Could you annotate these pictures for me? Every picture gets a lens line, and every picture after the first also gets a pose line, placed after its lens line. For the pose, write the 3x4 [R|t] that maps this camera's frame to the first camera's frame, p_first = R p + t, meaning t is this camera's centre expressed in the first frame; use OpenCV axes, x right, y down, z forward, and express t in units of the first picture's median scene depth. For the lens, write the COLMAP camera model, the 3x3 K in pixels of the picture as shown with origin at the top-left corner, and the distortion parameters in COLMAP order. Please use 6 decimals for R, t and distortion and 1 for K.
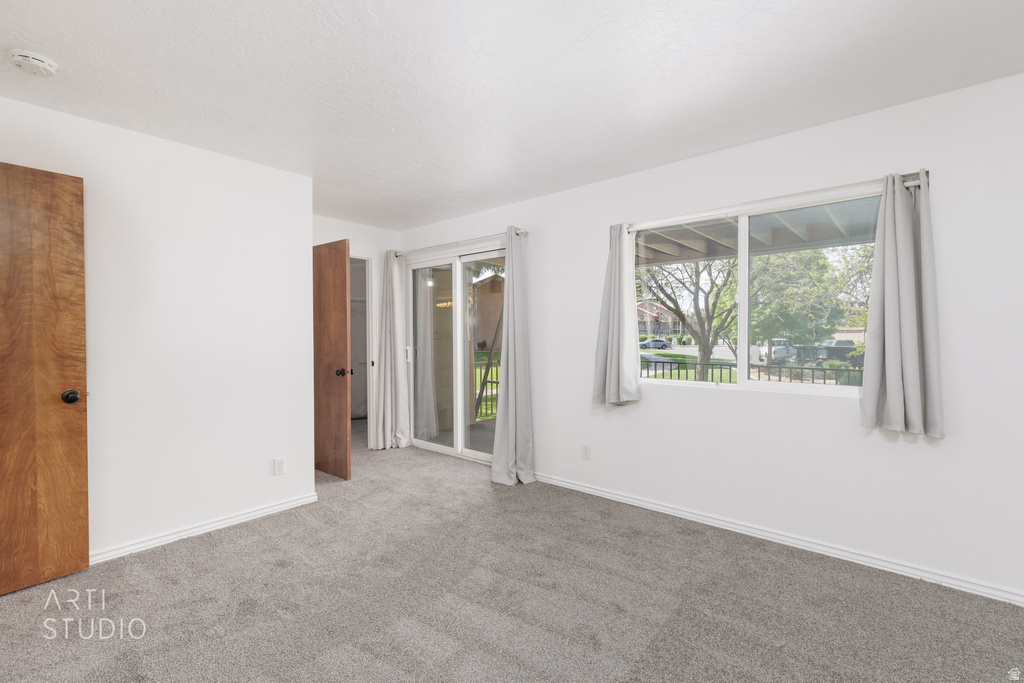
lens RADIAL K [[460.6, 0, 509.0], [0, 460.6, 342.2], [0, 0, 1]] dist [0.003038, 0.000234]
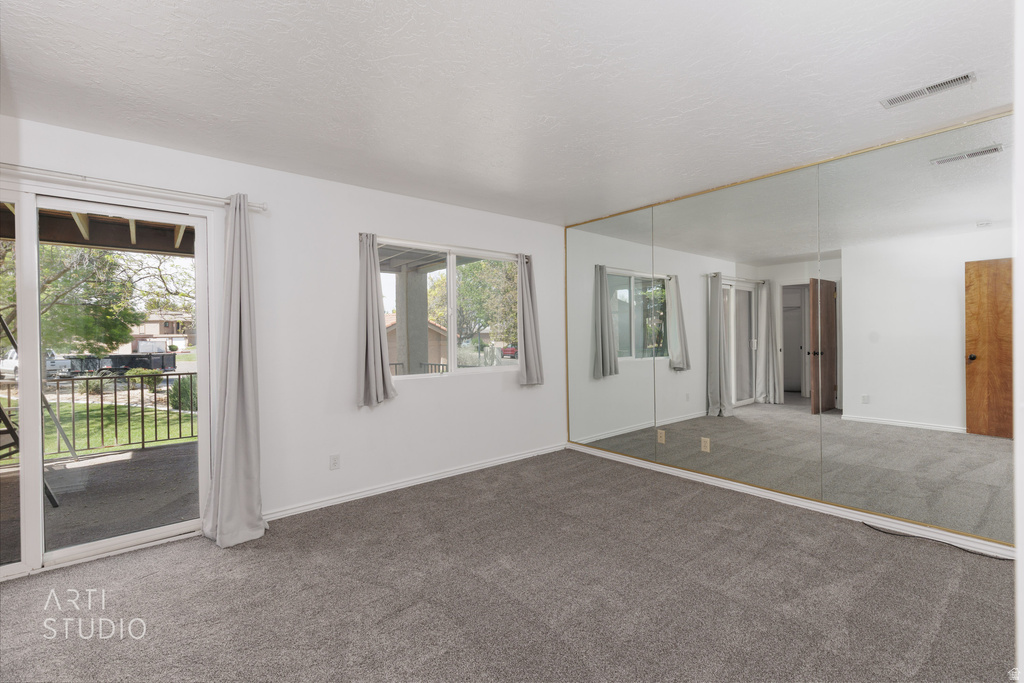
lens RADIAL K [[460.6, 0, 507.6], [0, 460.6, 338.4], [0, 0, 1]] dist [0.003038, 0.000234]
pose [[0.157152, -0.004684, 0.987563, -0.677871], [0.029669, 0.999560, 0.000020, -0.004593], [-0.987129, 0.029297, 0.157221, 0.469256]]
